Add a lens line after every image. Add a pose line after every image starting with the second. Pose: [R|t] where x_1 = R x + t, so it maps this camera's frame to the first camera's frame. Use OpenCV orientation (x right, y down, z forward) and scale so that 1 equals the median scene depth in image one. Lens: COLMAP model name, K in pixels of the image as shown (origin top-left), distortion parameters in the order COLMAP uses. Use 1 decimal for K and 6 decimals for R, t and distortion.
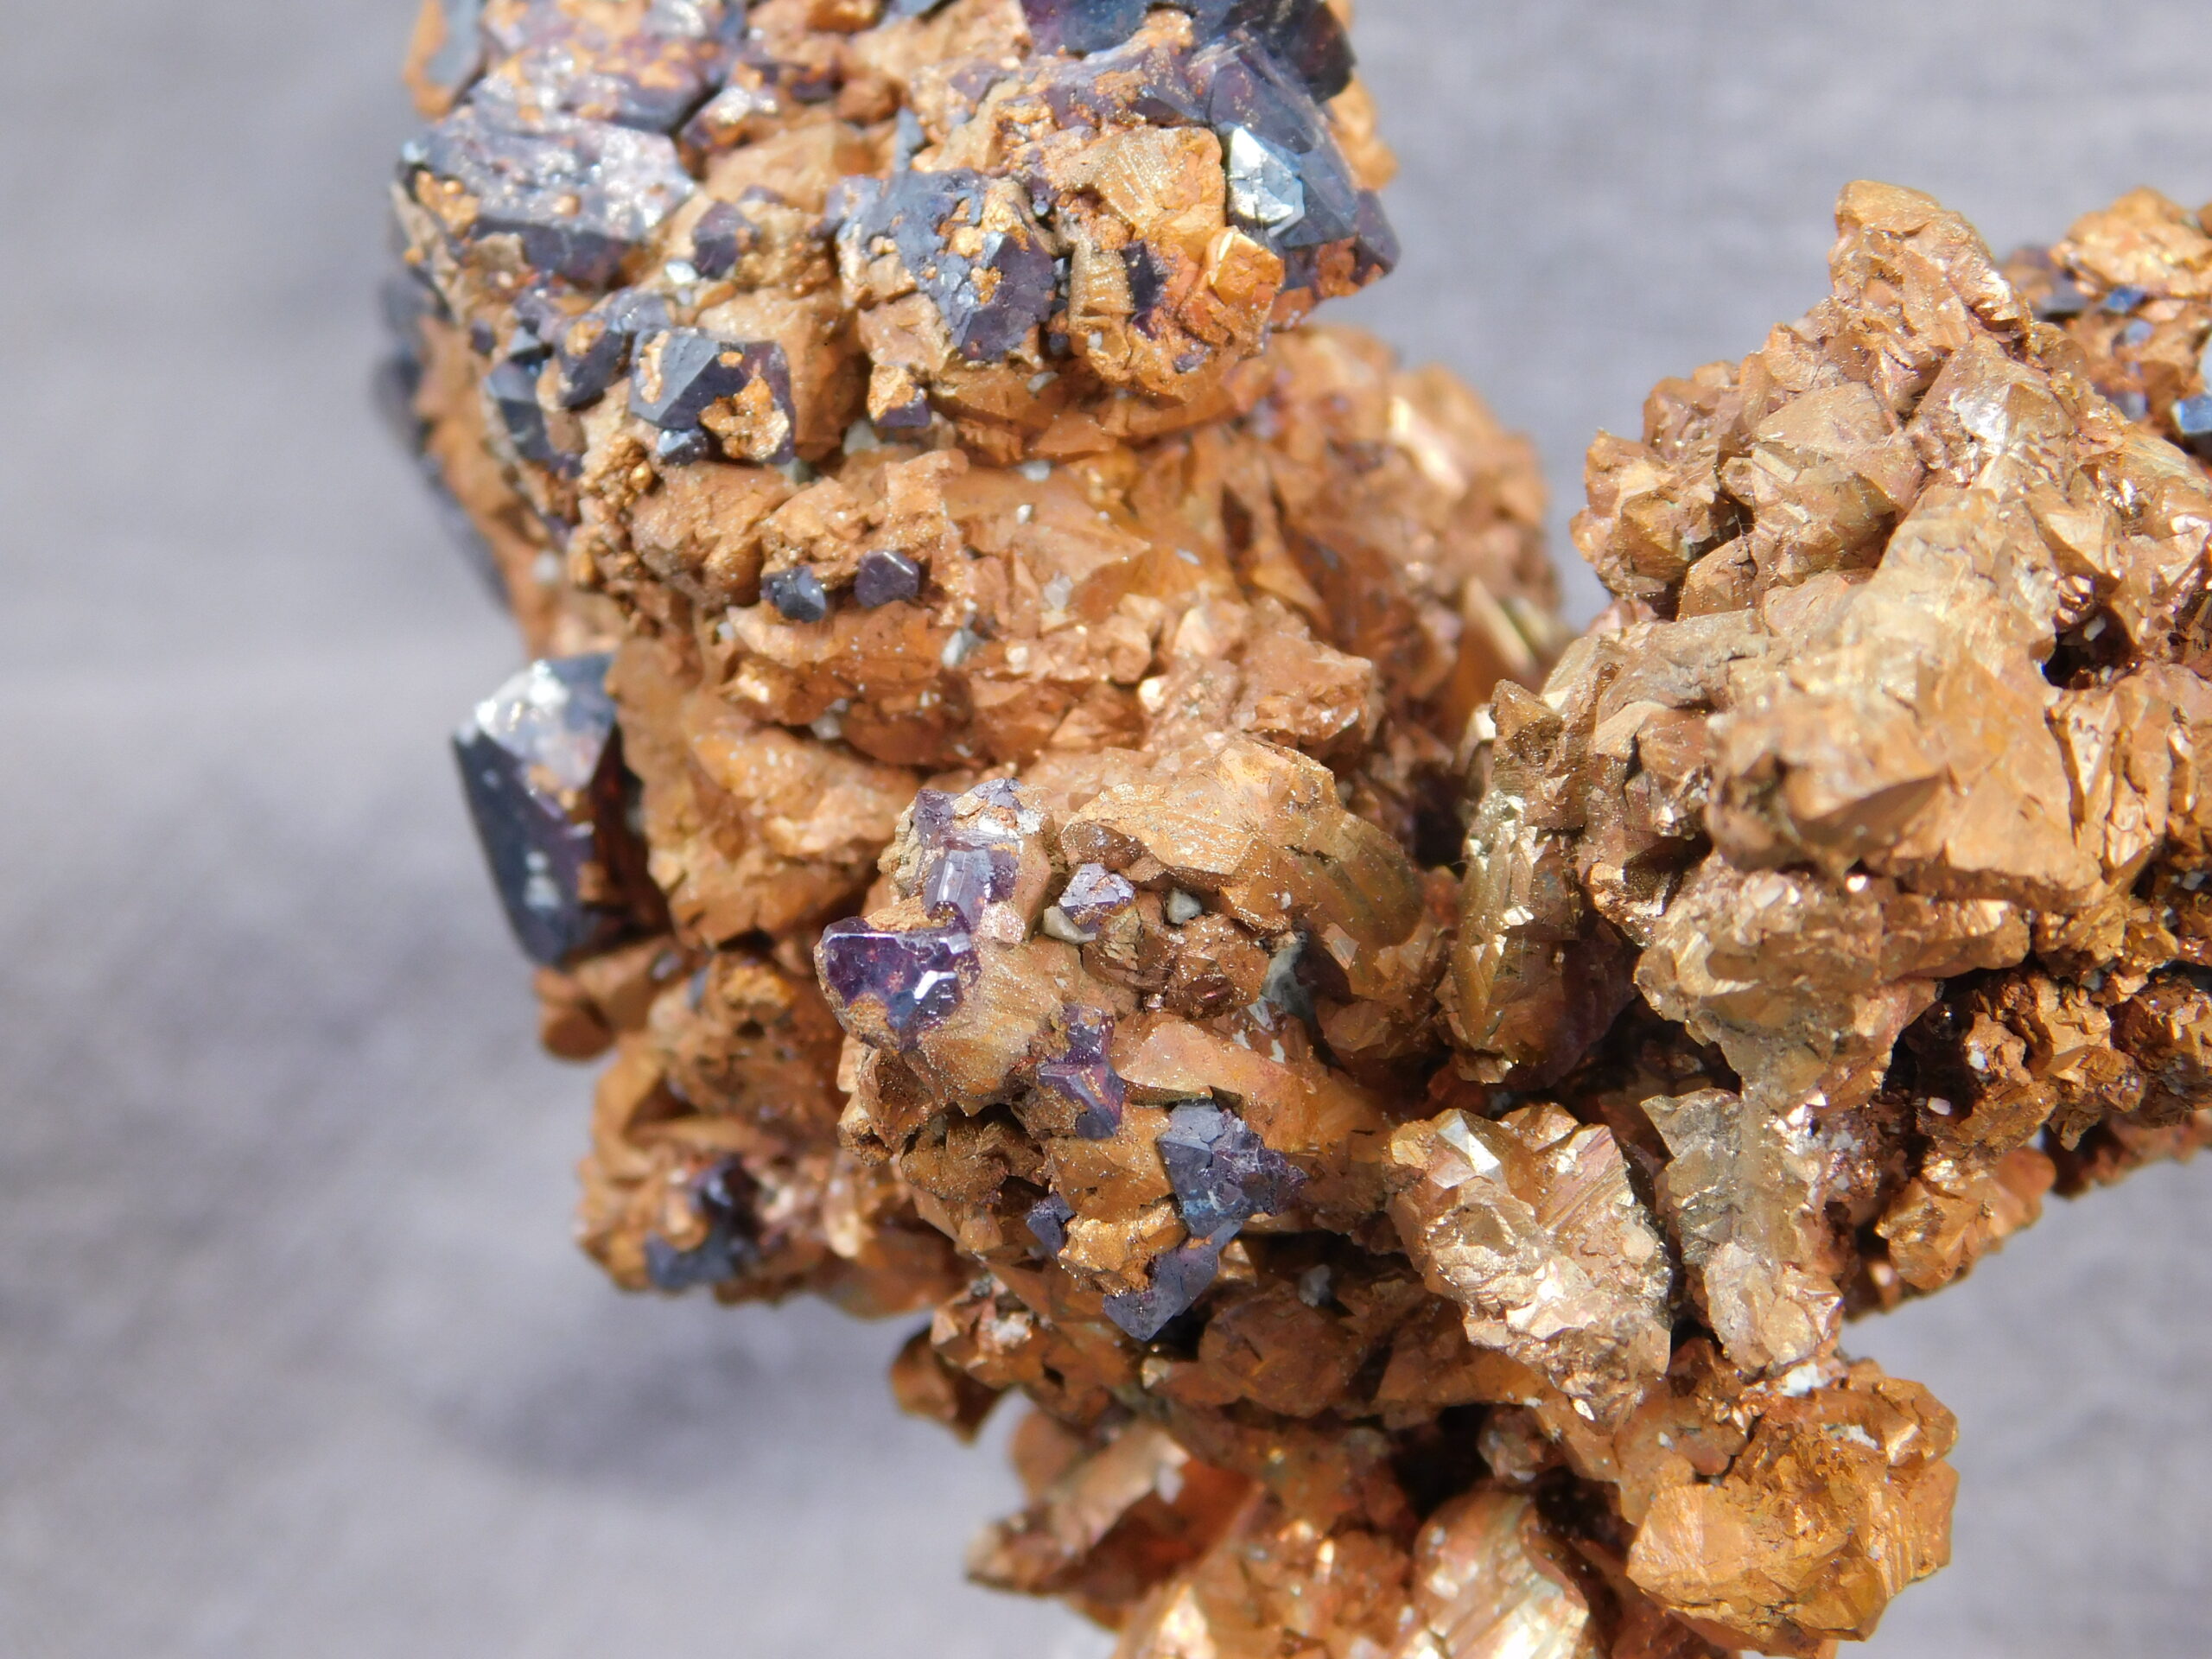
lens RADIAL K [[6002.5, 0, 992.1], [0, 6002.5, 783.6], [0, 0, 1]] dist [-0.228902, 0.000000]
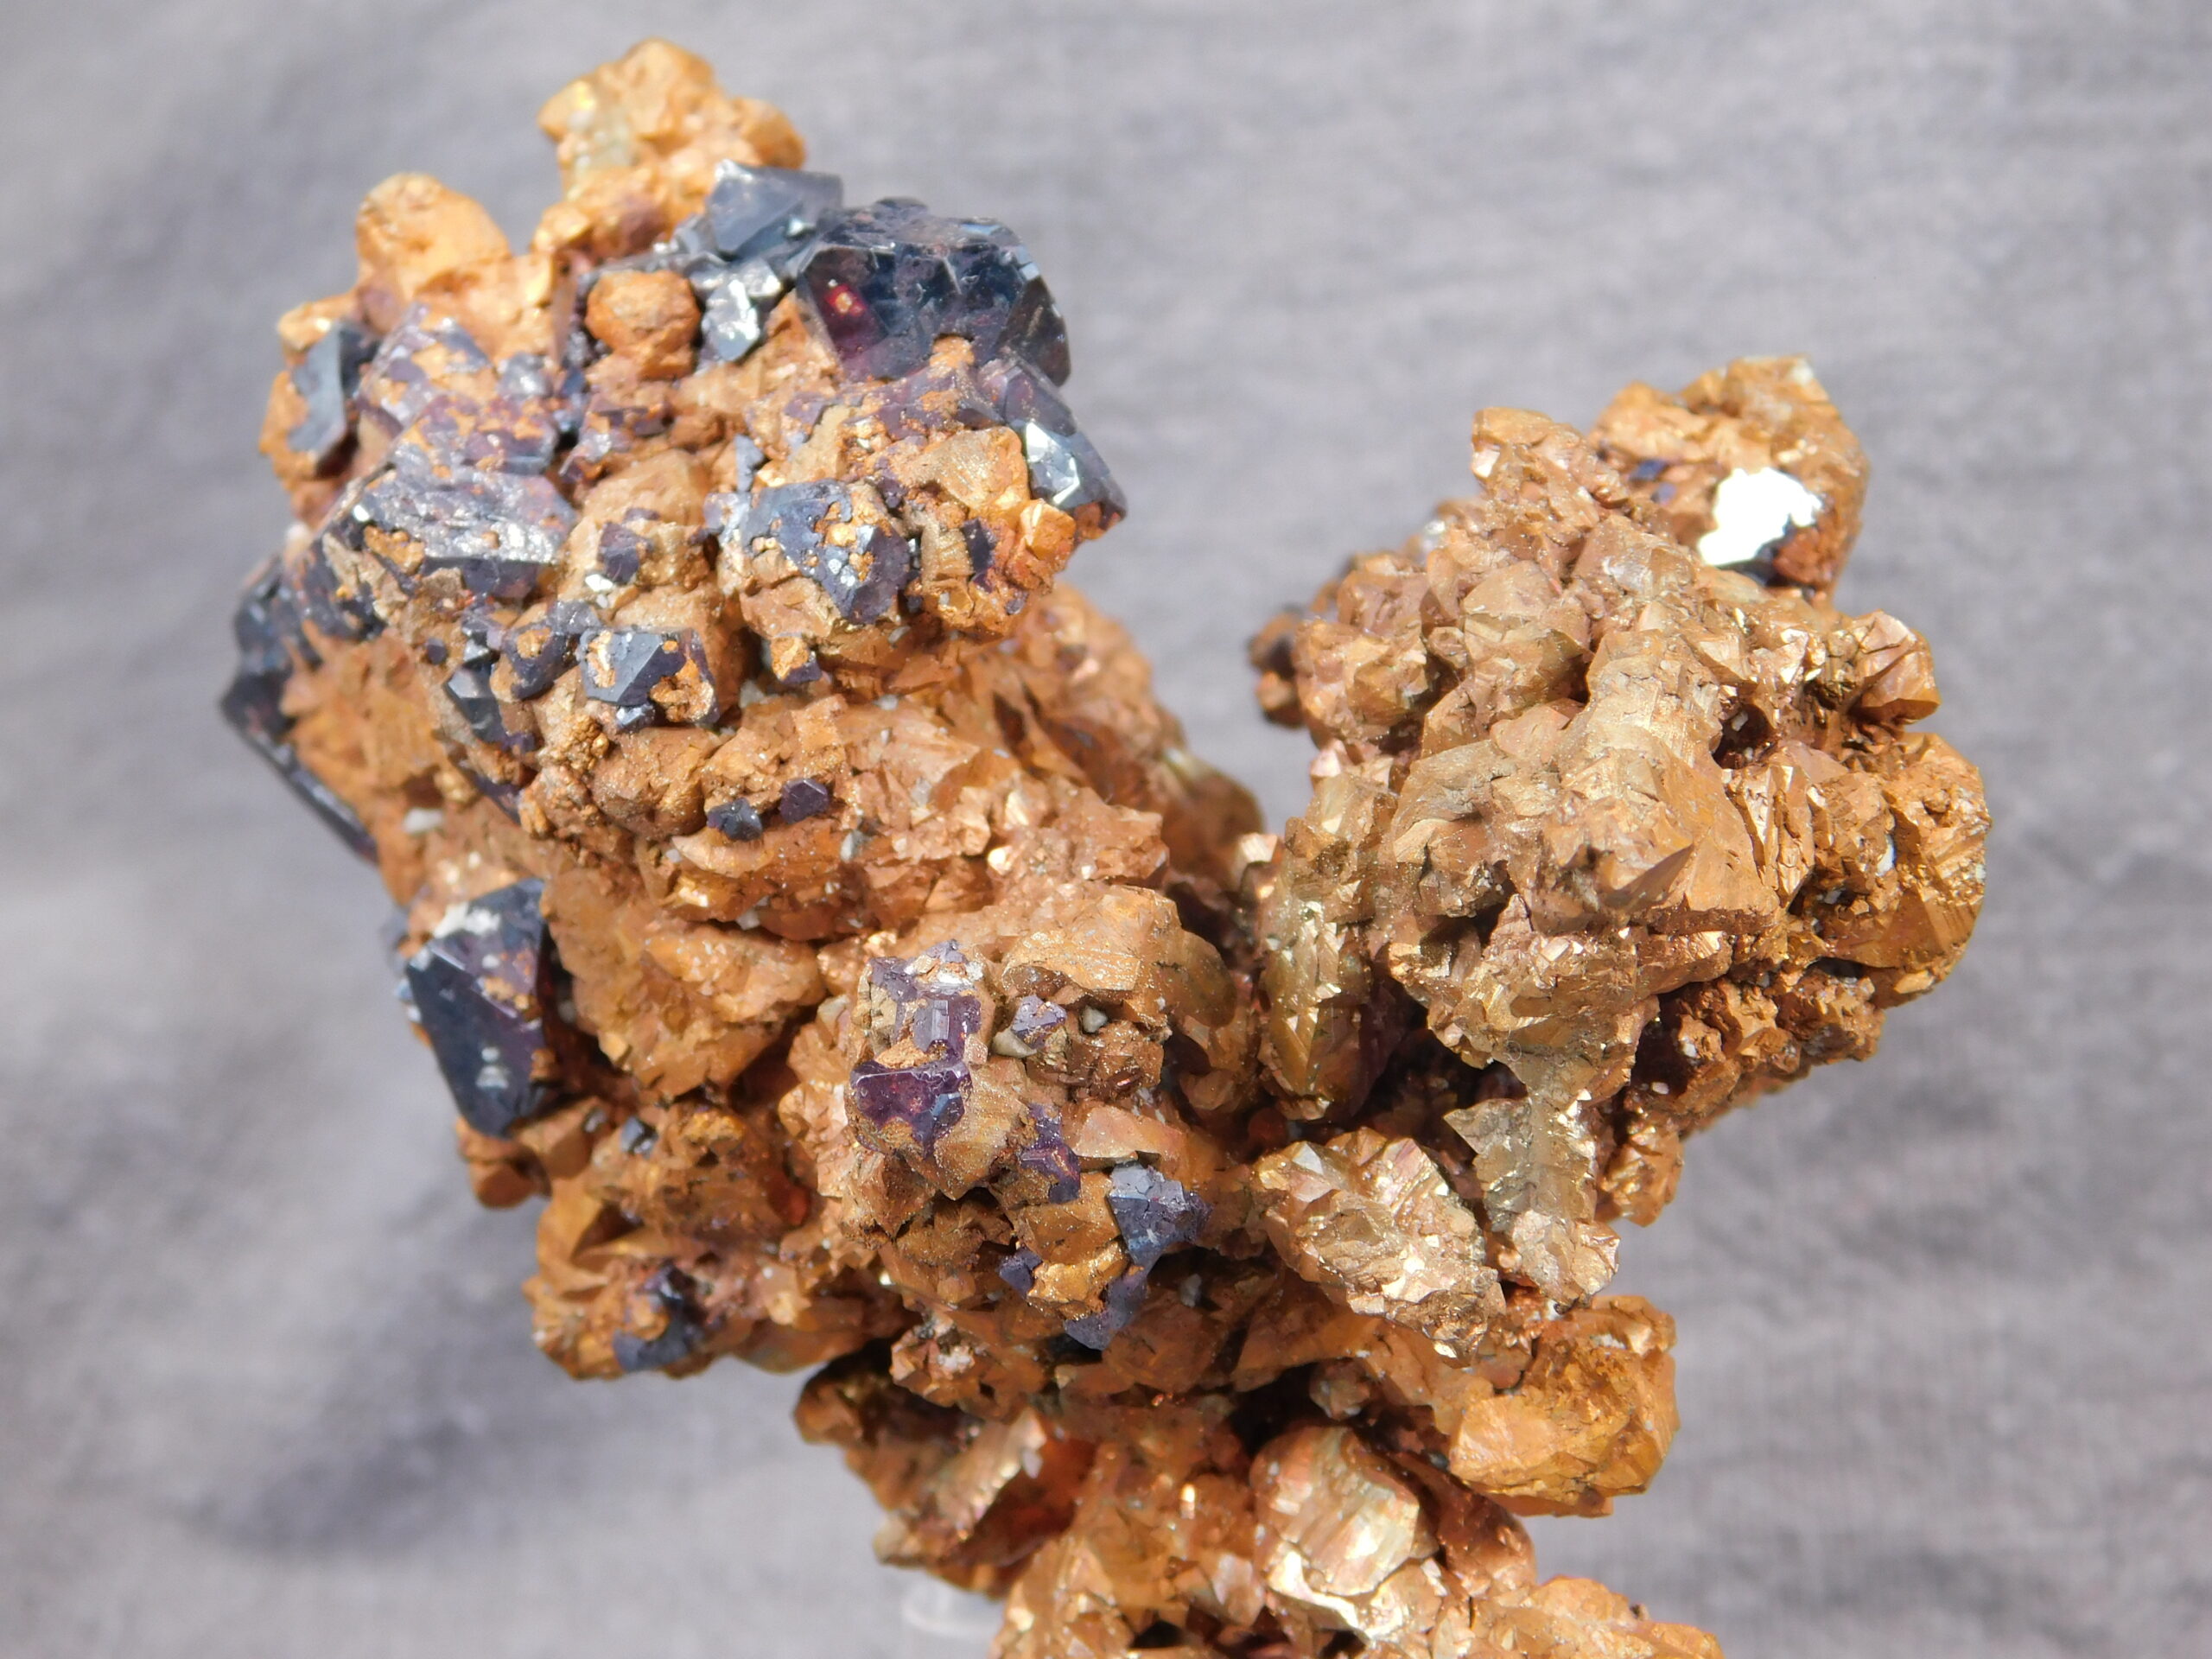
lens RADIAL K [[5212.2, 0, 1085.2], [0, 5212.2, 808.3], [0, 0, 1]] dist [-0.189268, 0.000000]
pose [[0.969227, -0.129423, 0.209399, -0.197102], [0.131704, 0.991284, 0.003075, -0.028111], [-0.207971, 0.024598, 0.977826, -0.115093]]
